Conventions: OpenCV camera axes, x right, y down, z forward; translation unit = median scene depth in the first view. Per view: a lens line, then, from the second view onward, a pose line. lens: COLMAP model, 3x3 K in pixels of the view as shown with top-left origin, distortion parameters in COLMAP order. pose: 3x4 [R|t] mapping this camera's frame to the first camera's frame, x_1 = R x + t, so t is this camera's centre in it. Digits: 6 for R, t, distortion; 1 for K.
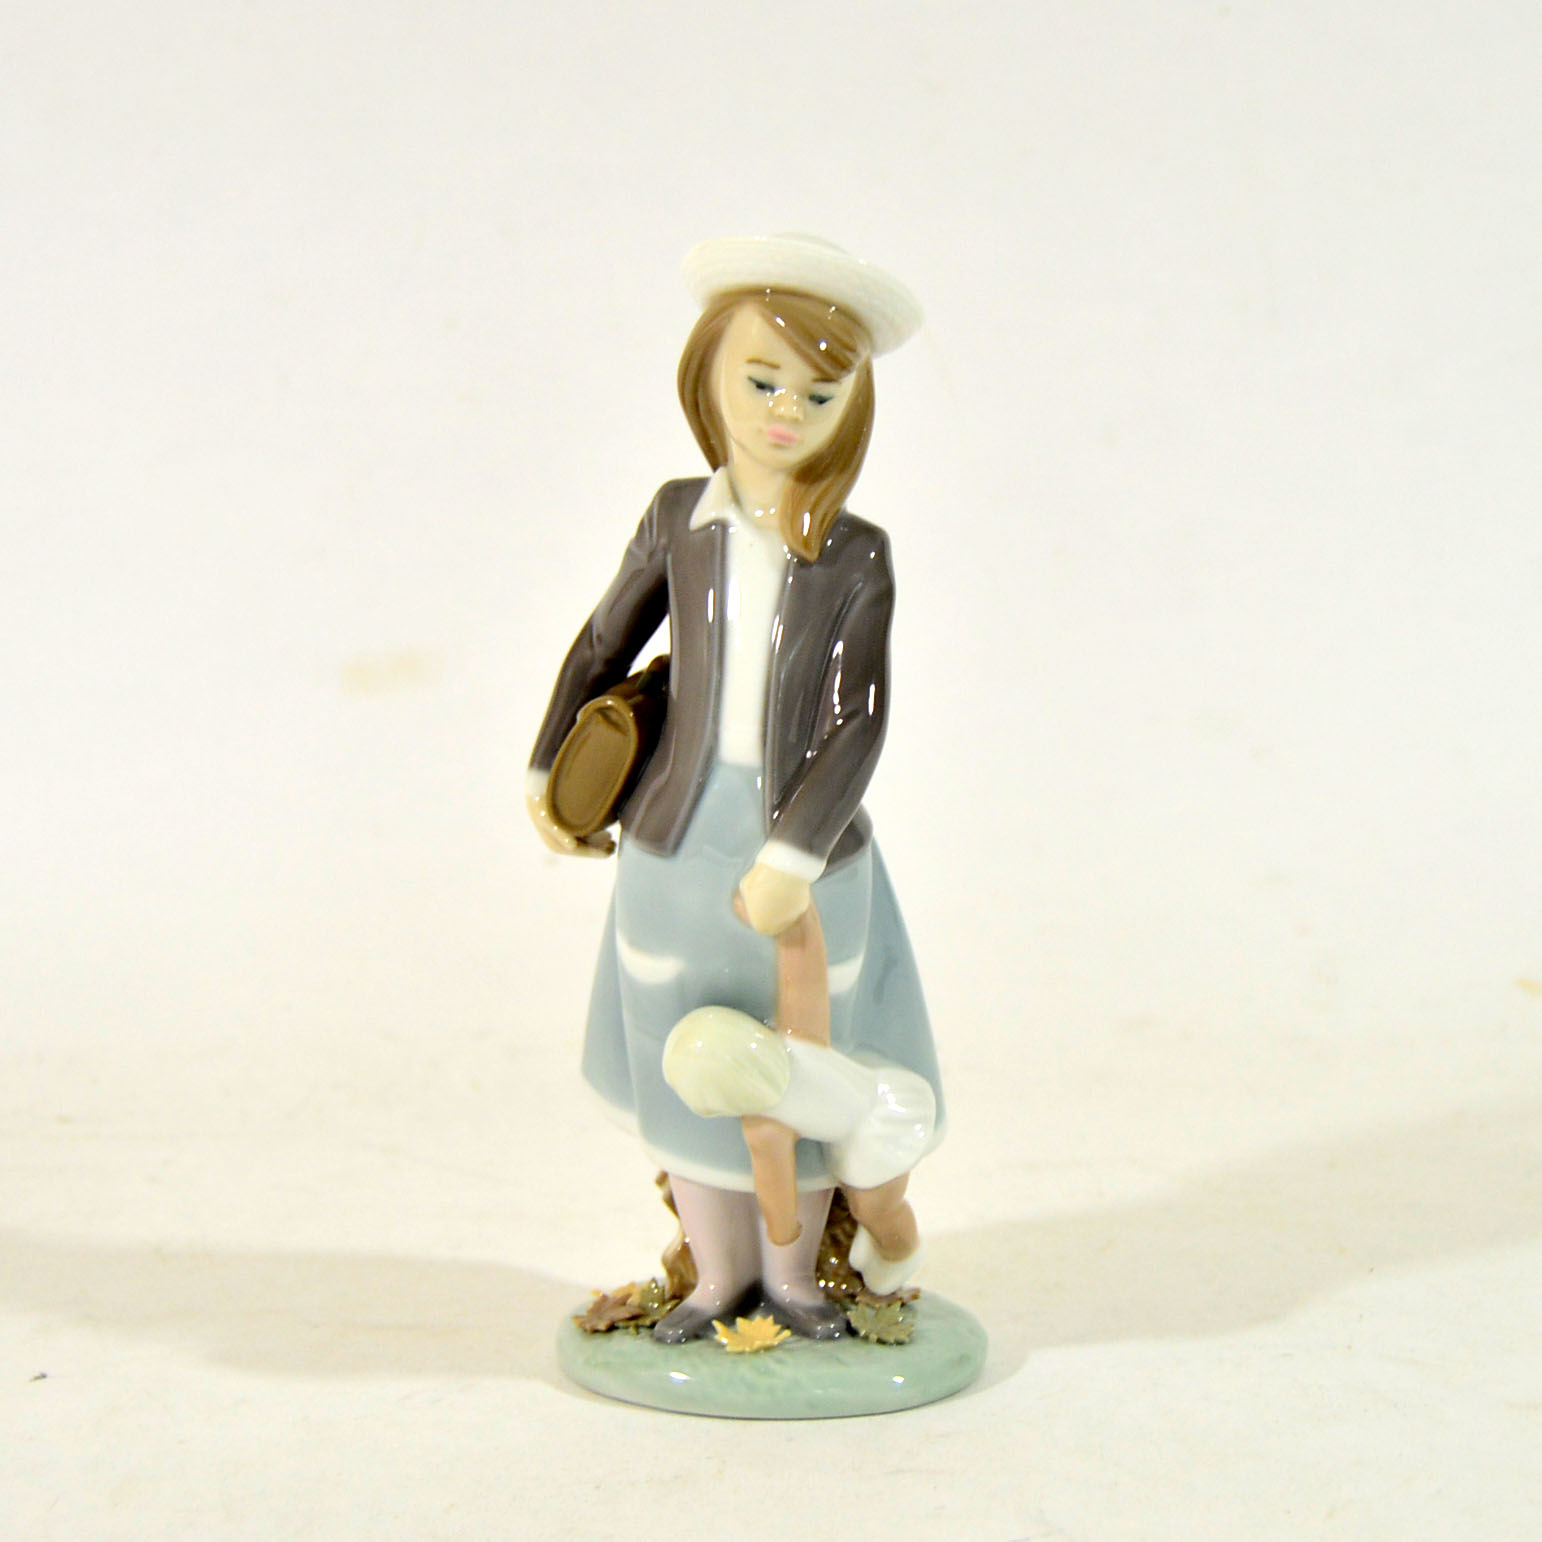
lens RADIAL K [[3296.1, 0, 768.2], [0, 3296.1, 778.5], [0, 0, 1]] dist [-0.088902, 0.000000]
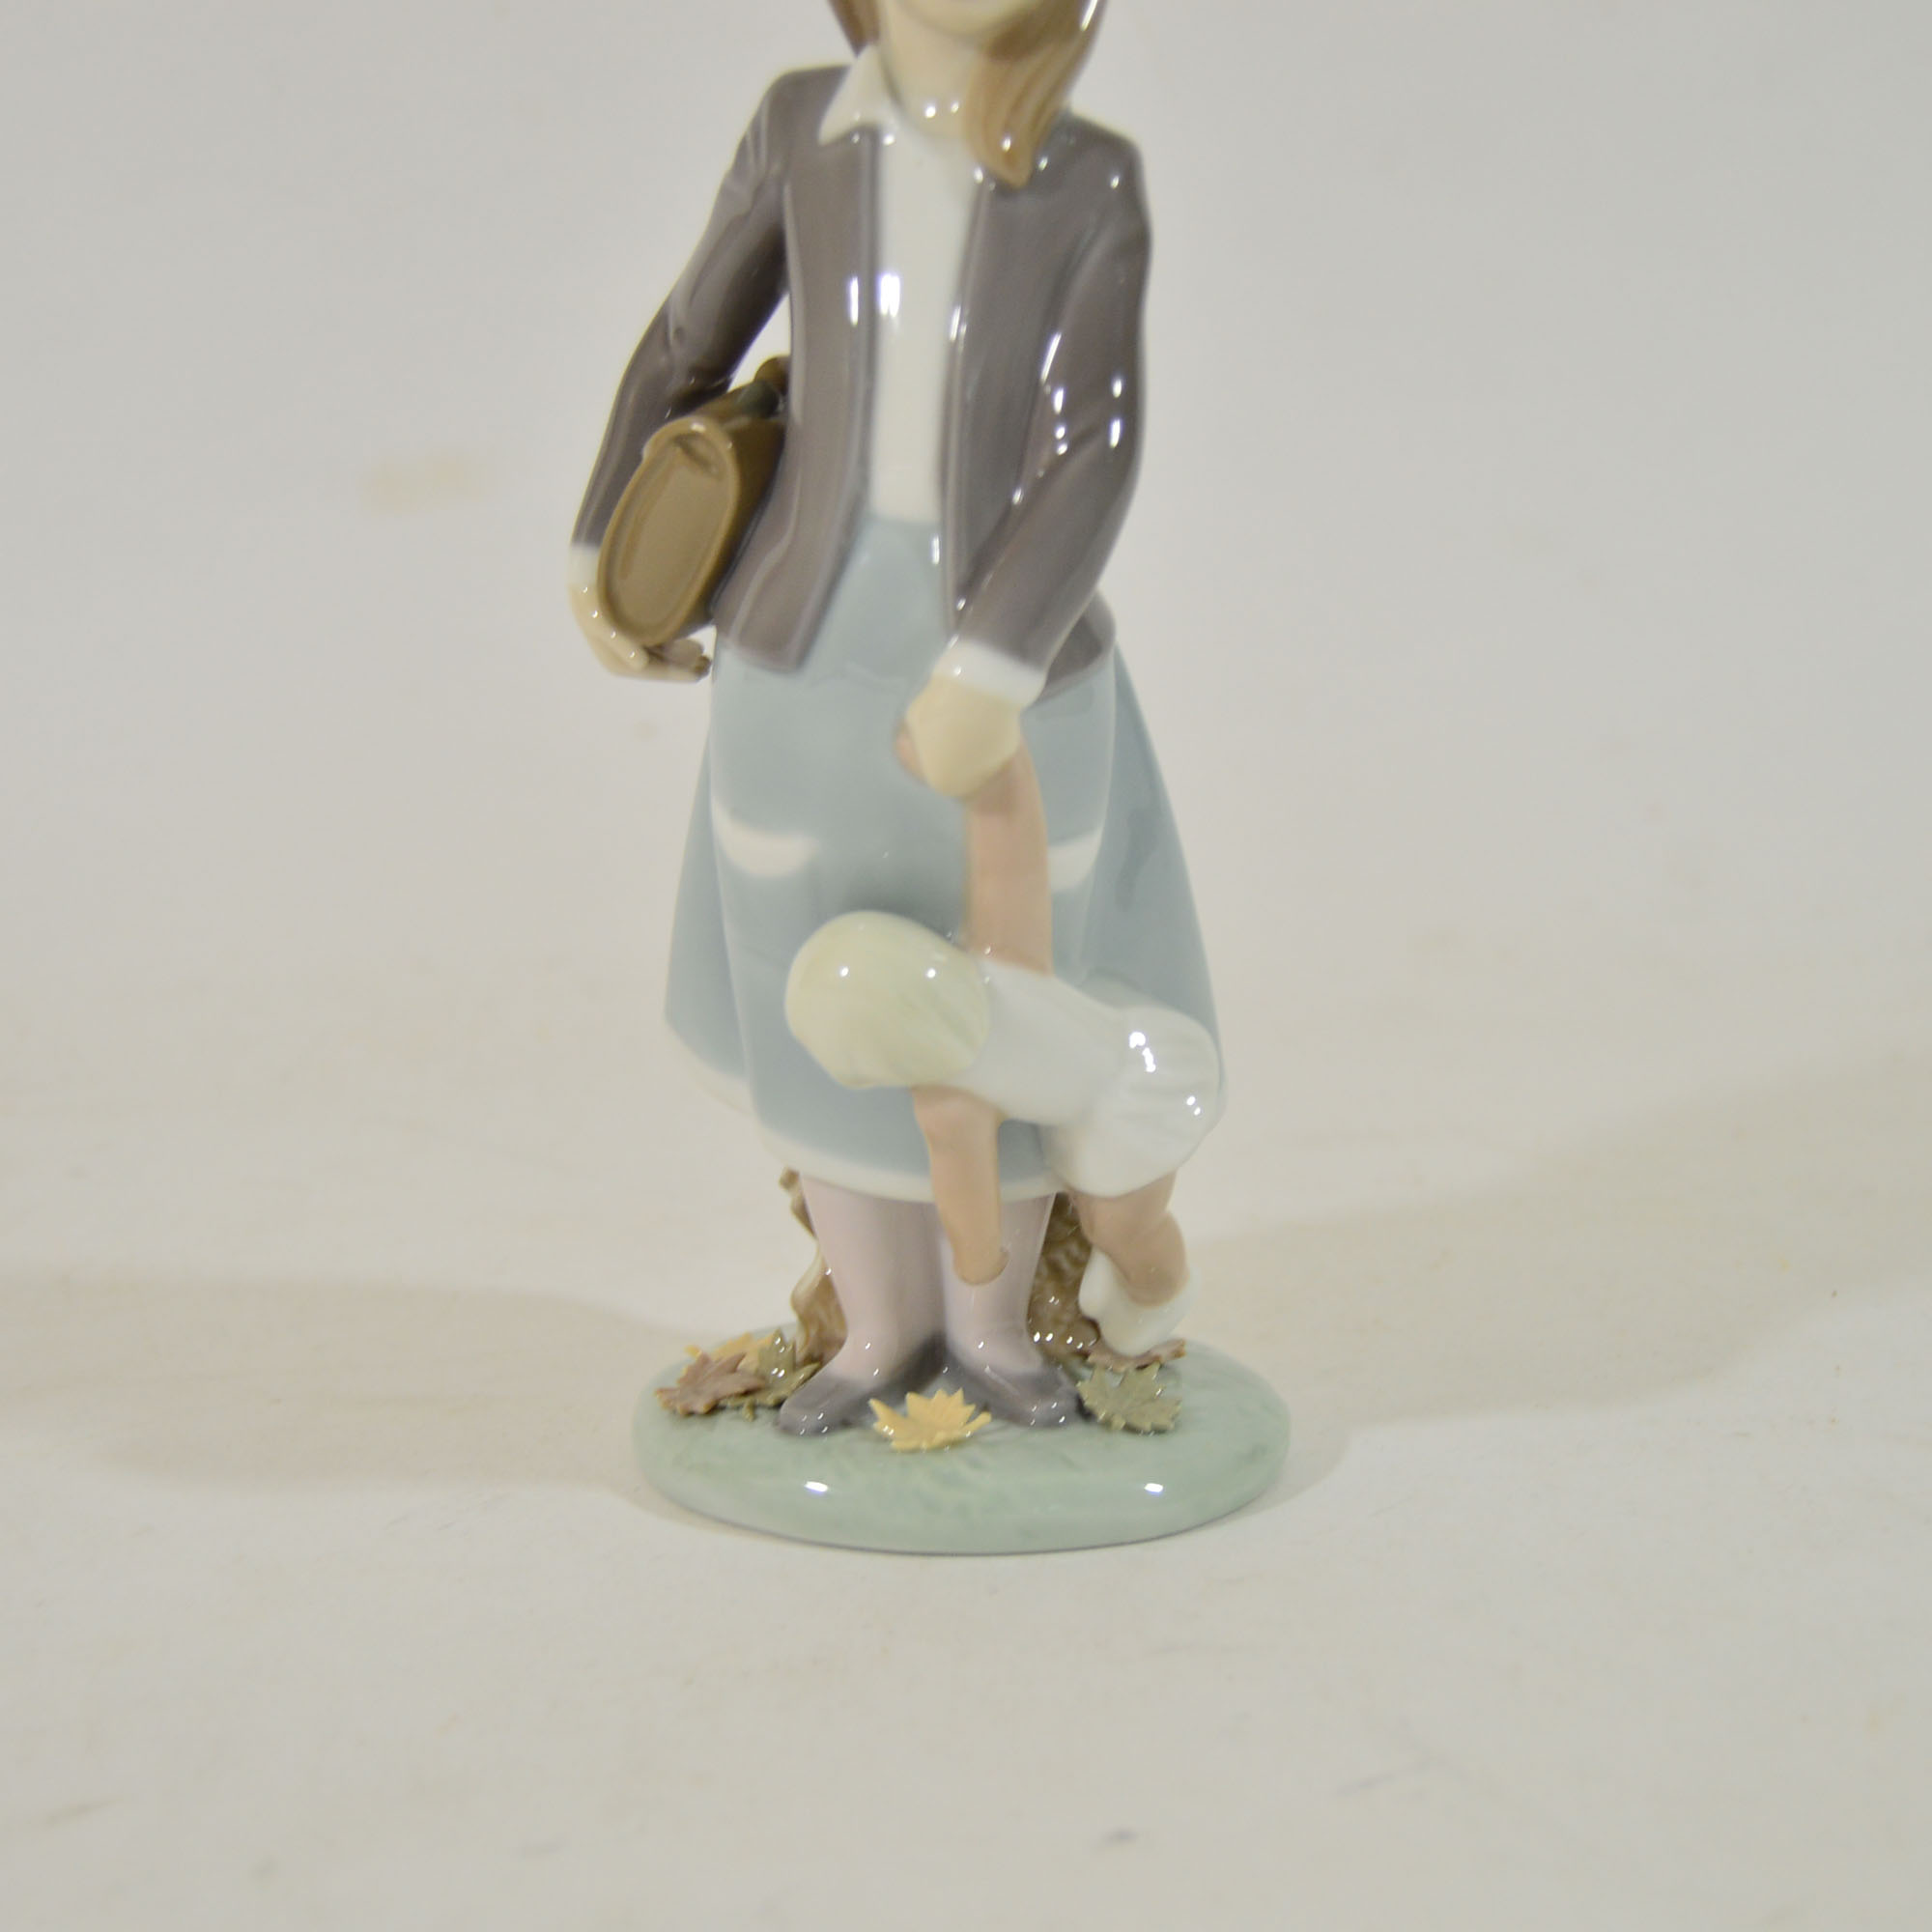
lens RADIAL K [[4129.7, 0, 965.5], [0, 4129.7, 963.2], [0, 0, 1]] dist [-0.088902, 0.000000]
pose [[0.999920, -0.010088, 0.007668, -0.003575], [0.009457, 0.996882, 0.078335, 0.016756], [-0.008434, -0.078256, 0.996898, 0.205923]]
